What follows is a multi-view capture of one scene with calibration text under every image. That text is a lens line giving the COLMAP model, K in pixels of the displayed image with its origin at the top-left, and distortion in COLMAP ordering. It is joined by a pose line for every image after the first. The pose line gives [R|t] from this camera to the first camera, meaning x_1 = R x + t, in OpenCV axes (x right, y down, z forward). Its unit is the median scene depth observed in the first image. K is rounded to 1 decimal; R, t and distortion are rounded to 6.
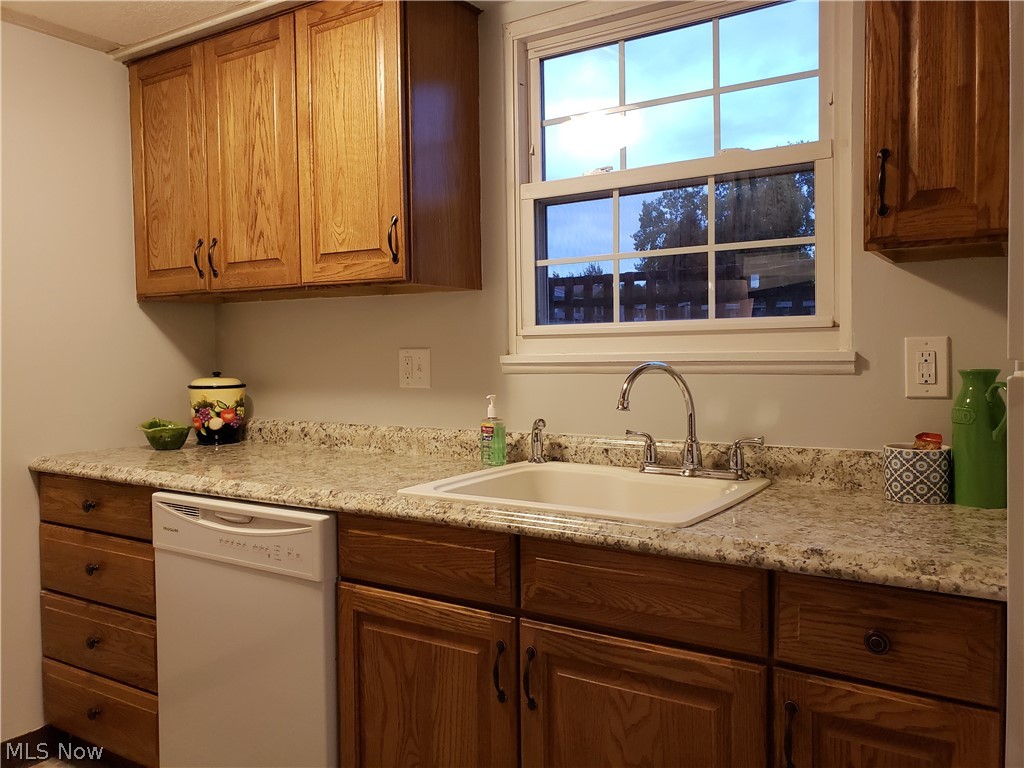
lens RADIAL K [[799.0, 0, 522.1], [0, 799.0, 370.6], [0, 0, 1]] dist [0.025042, -0.030471]
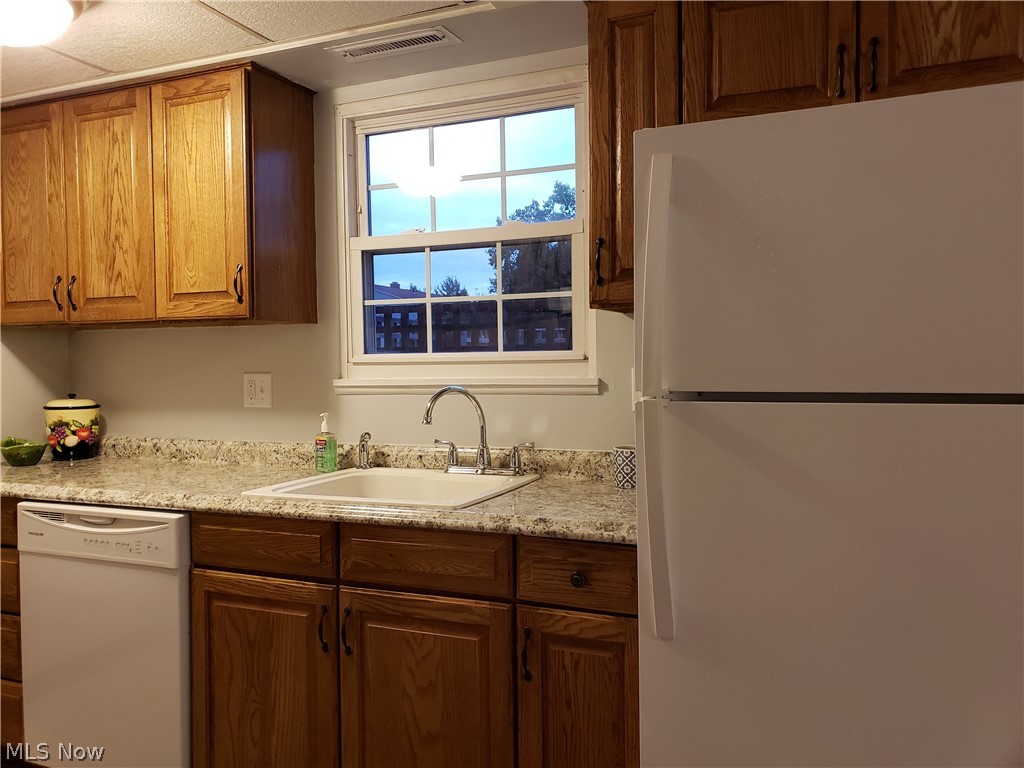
lens RADIAL K [[799.0, 0, 519.5], [0, 799.0, 370.0], [0, 0, 1]] dist [0.025042, -0.030471]
pose [[0.985509, -0.003372, 0.169590, 0.048110], [0.005910, 0.999878, -0.014459, -0.015417], [-0.169520, 0.015252, 0.985409, -0.247777]]
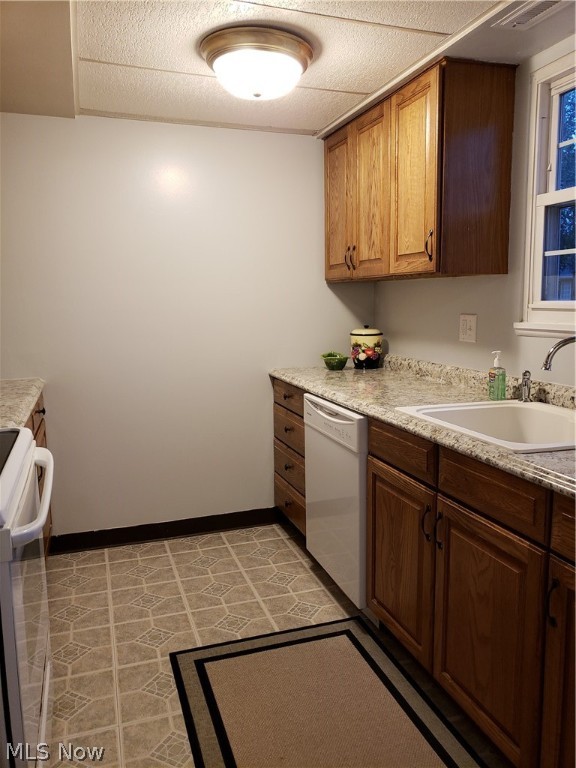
lens RADIAL K [[599.2, 0, 282.5], [0, 599.2, 384.5], [0, 0, 1]] dist [0.025042, -0.030471]
pose [[0.769721, 0.094650, -0.631325, 0.366165], [-0.016214, 0.991527, 0.128884, -0.044426], [0.638175, -0.088969, 0.764733, -0.080387]]
